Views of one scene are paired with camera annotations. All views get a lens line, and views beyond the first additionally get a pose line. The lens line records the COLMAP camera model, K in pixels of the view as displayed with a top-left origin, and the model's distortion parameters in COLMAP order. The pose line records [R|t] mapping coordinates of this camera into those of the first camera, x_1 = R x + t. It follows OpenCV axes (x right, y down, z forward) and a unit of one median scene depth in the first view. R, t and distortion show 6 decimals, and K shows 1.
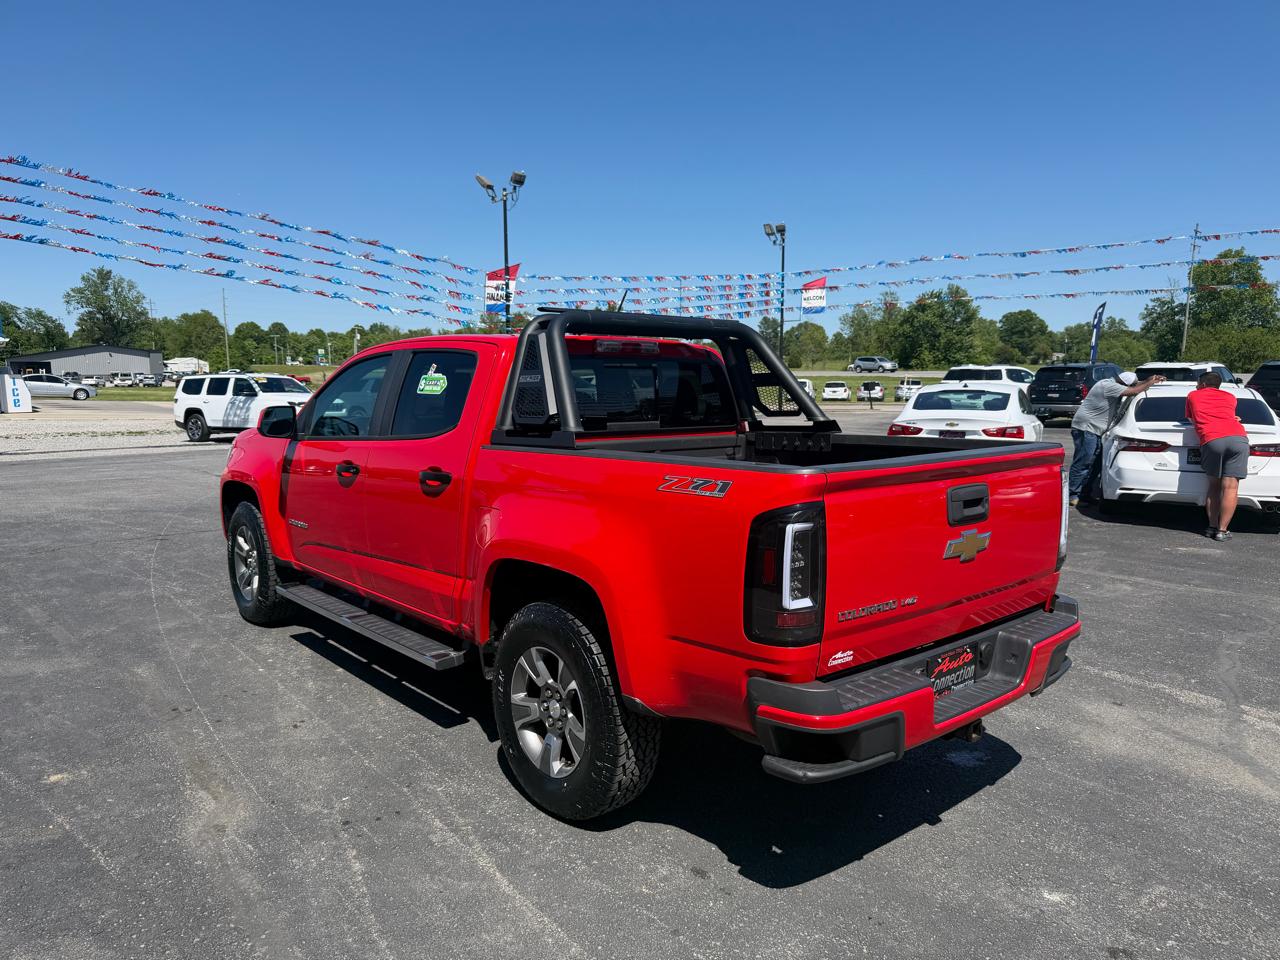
lens RADIAL K [[903.9, 0, 642.9], [0, 903.9, 490.0], [0, 0, 1]] dist [0.028893, -0.039724]
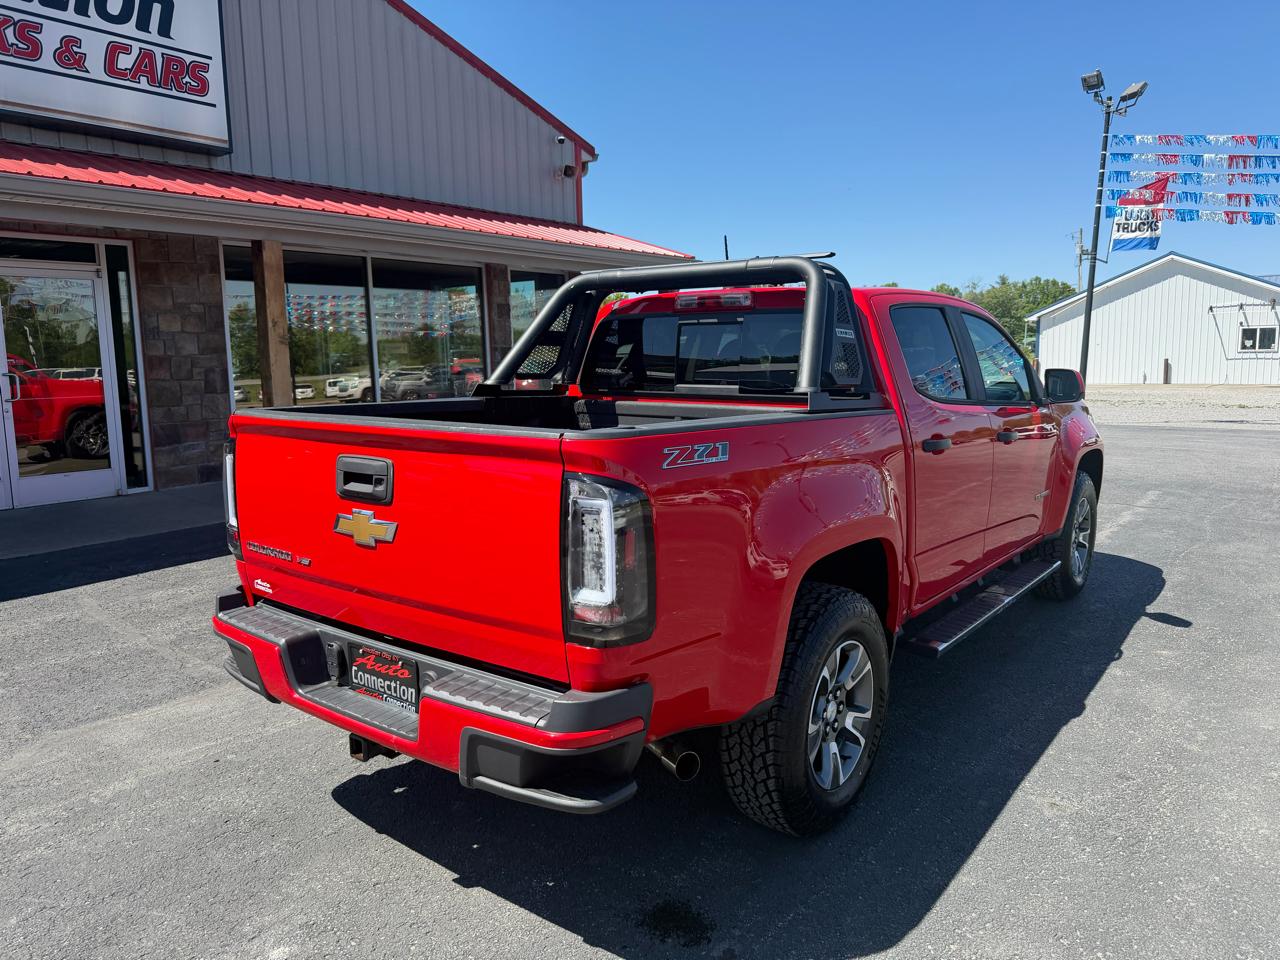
lens RADIAL K [[903.9, 0, 649.5], [0, 903.9, 482.7], [0, 0, 1]] dist [0.028893, -0.039724]
pose [[0.212687, 0.138274, -0.967287, 0.383232], [-0.115693, 0.986537, 0.115587, -0.033956], [0.970247, 0.087325, 0.225821, 0.333686]]
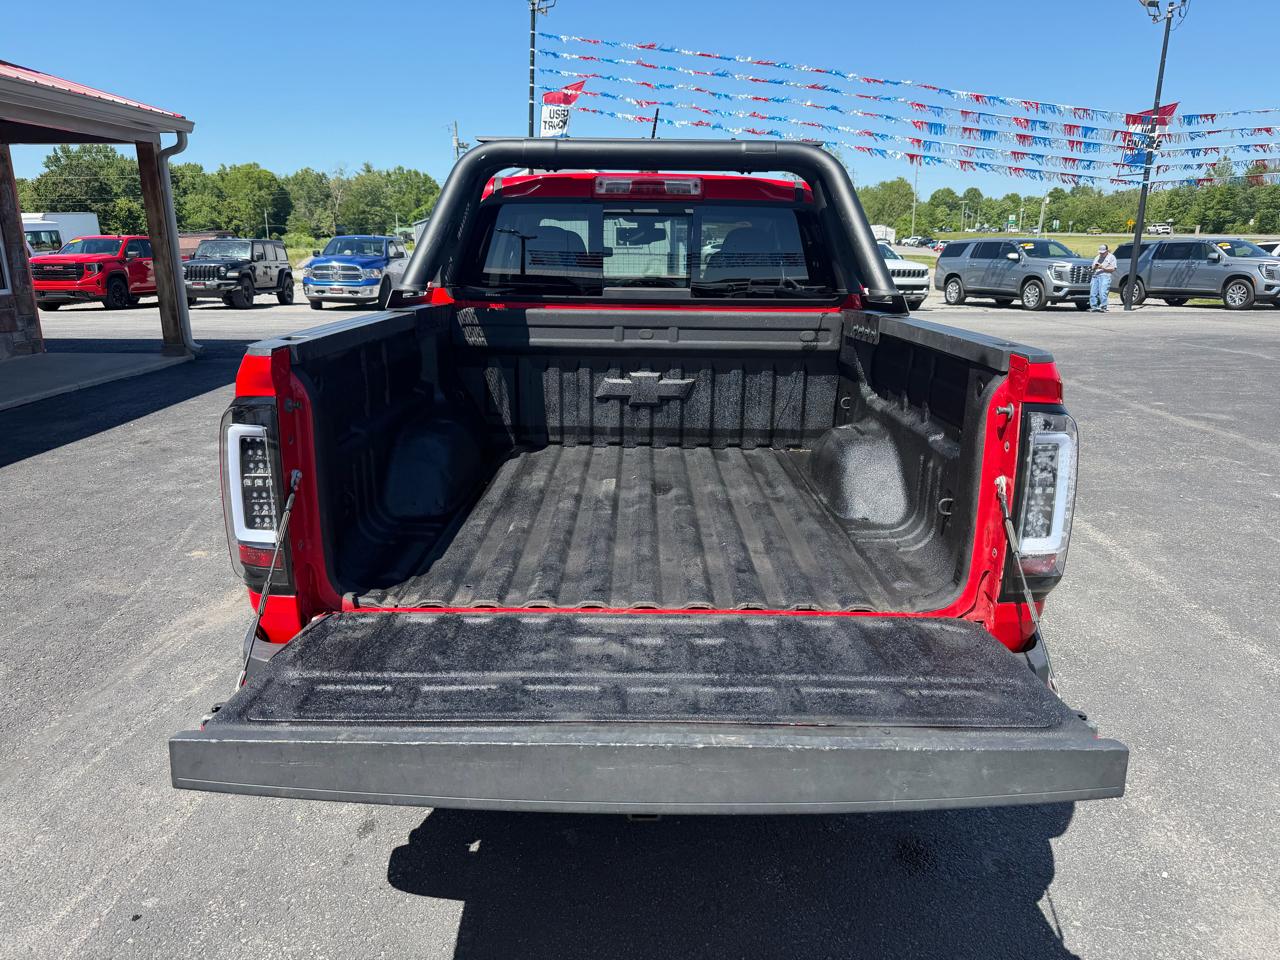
lens RADIAL K [[903.9, 0, 632.2], [0, 903.9, 485.3], [0, 0, 1]] dist [0.028893, -0.039724]
pose [[0.750318, 0.177648, -0.636760, 0.227197], [-0.090462, 0.981747, 0.167300, -0.016222], [0.654858, -0.067925, 0.752693, 0.172542]]
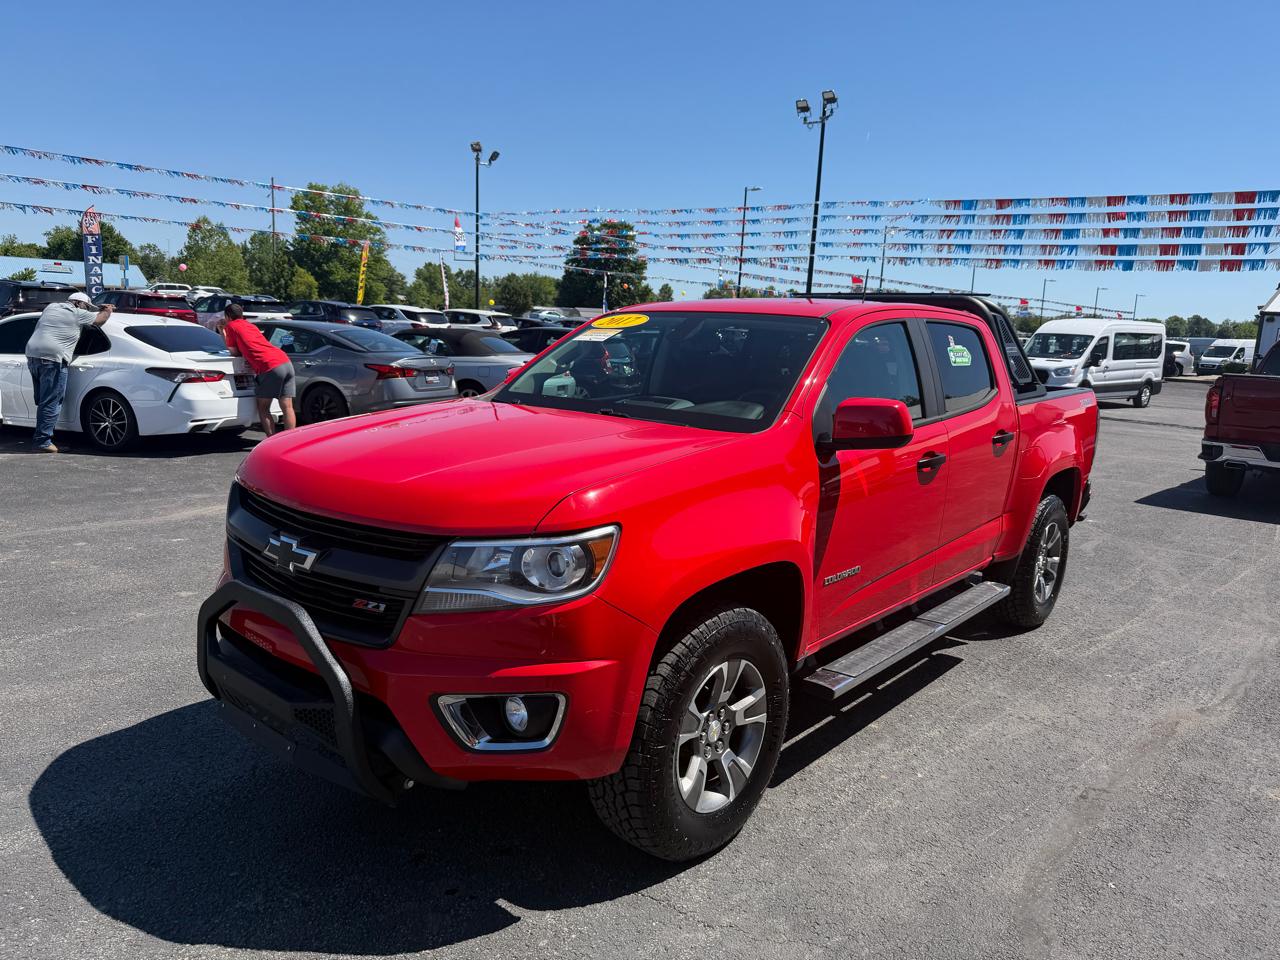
lens RADIAL K [[903.9, 0, 648.5], [0, 903.9, 486.3], [0, 0, 1]] dist [0.028893, -0.039724]
pose [[-0.166250, -0.181215, 0.969289, -0.528082], [0.076578, 0.977628, 0.195909, -0.087778], [-0.983106, 0.106796, -0.148654, 0.666250]]
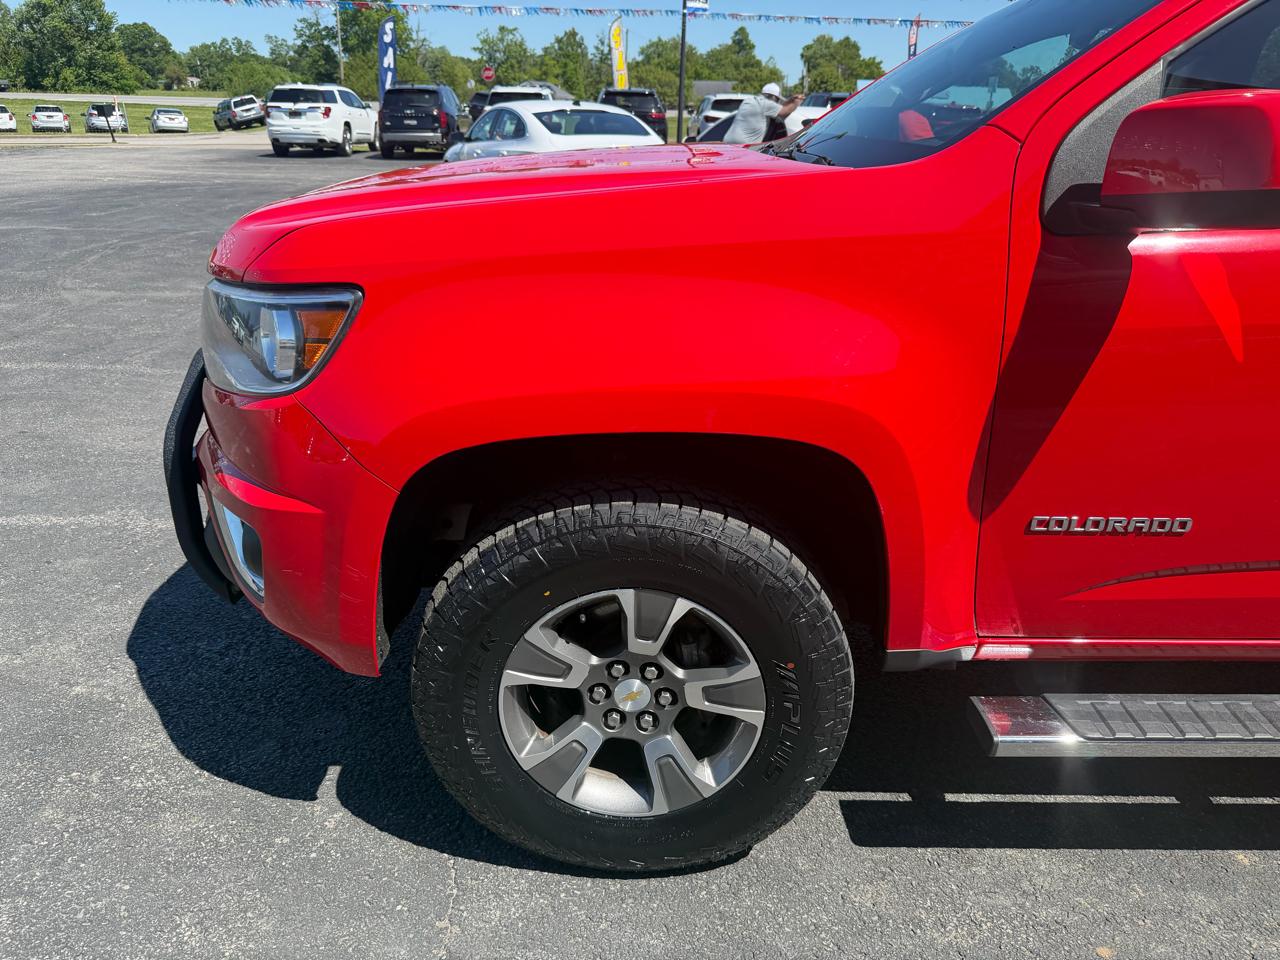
lens RADIAL K [[903.9, 0, 649.1], [0, 903.9, 486.7], [0, 0, 1]] dist [0.028893, -0.039724]
pose [[0.642737, -0.282360, 0.712153, -0.370481], [0.080062, 0.949266, 0.304113, -0.040542], [-0.761892, -0.138448, 0.632735, 0.504343]]
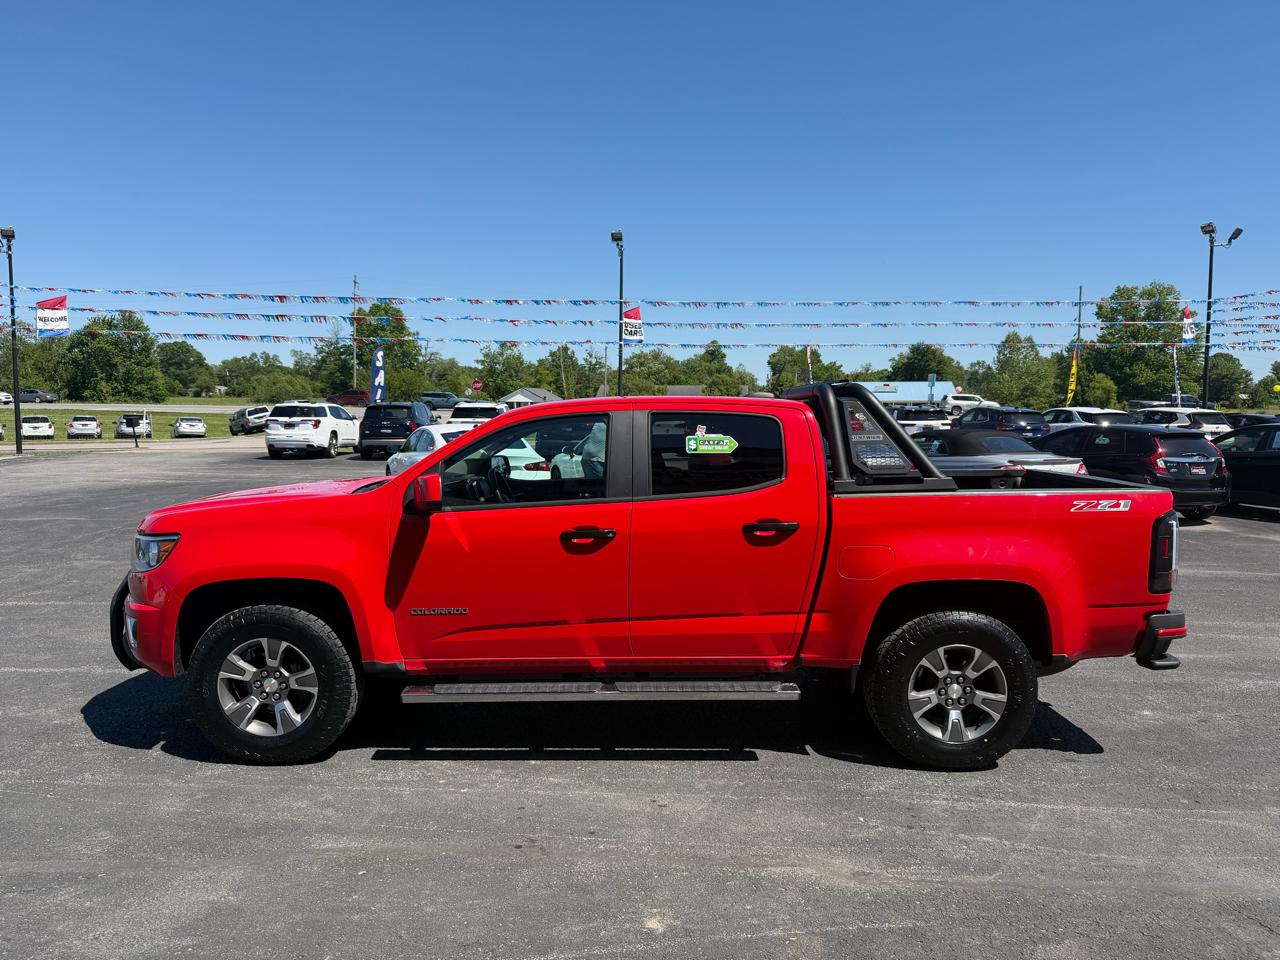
lens RADIAL K [[903.9, 0, 643.7], [0, 903.9, 489.6], [0, 0, 1]] dist [0.028893, -0.039724]
pose [[0.641422, -0.064488, 0.764473, -0.483014], [0.091673, 0.995764, 0.007082, -0.034388], [-0.761692, 0.065539, 0.644616, 0.167926]]
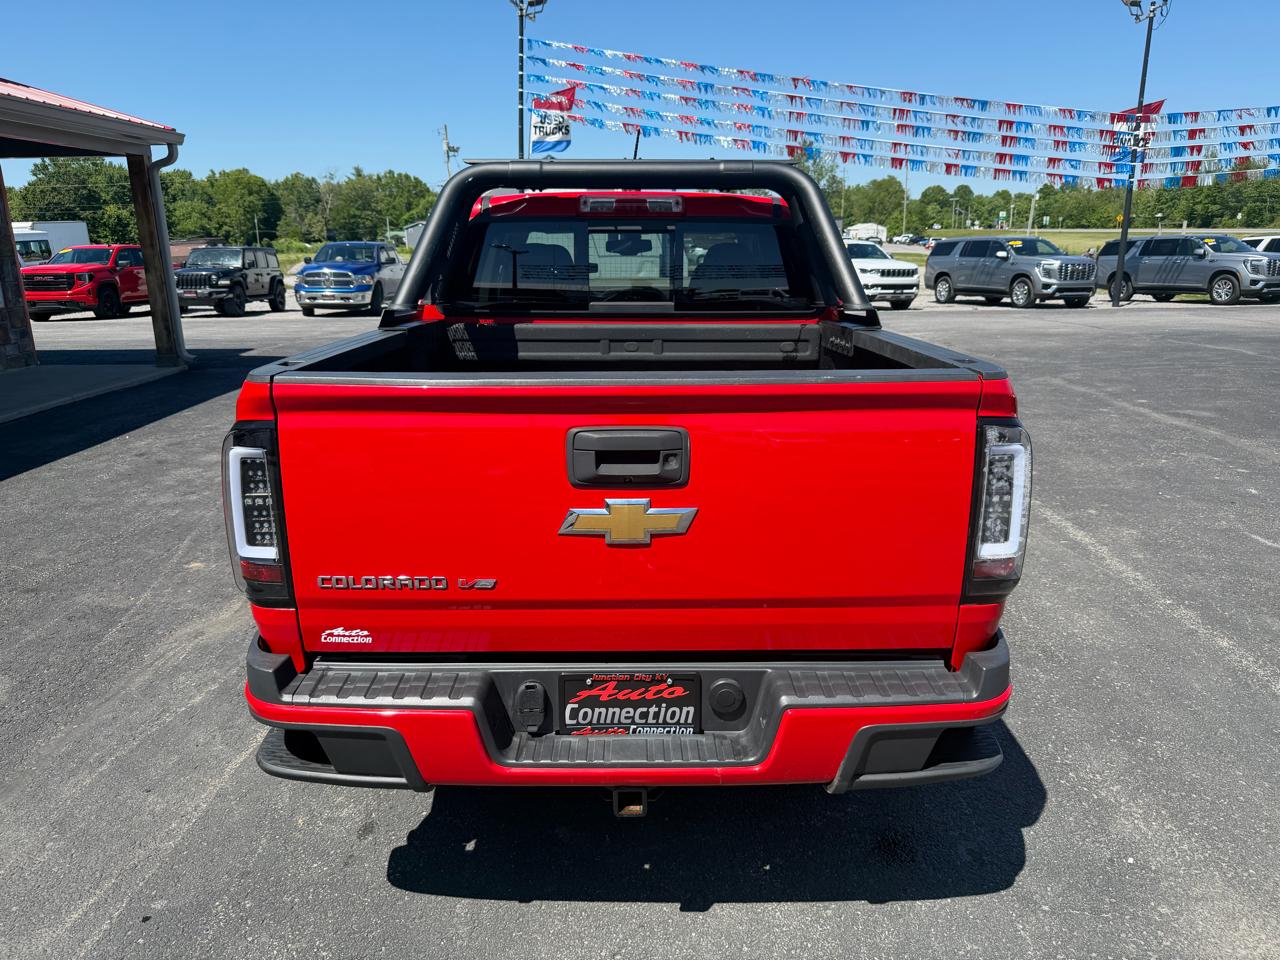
lens RADIAL K [[903.9, 0, 636.7], [0, 903.9, 486.2], [0, 0, 1]] dist [0.028893, -0.039724]
pose [[0.758949, 0.166599, -0.629476, 0.236145], [-0.077807, 0.982992, 0.166352, -0.021168], [0.646484, -0.077275, 0.759004, 0.166553]]
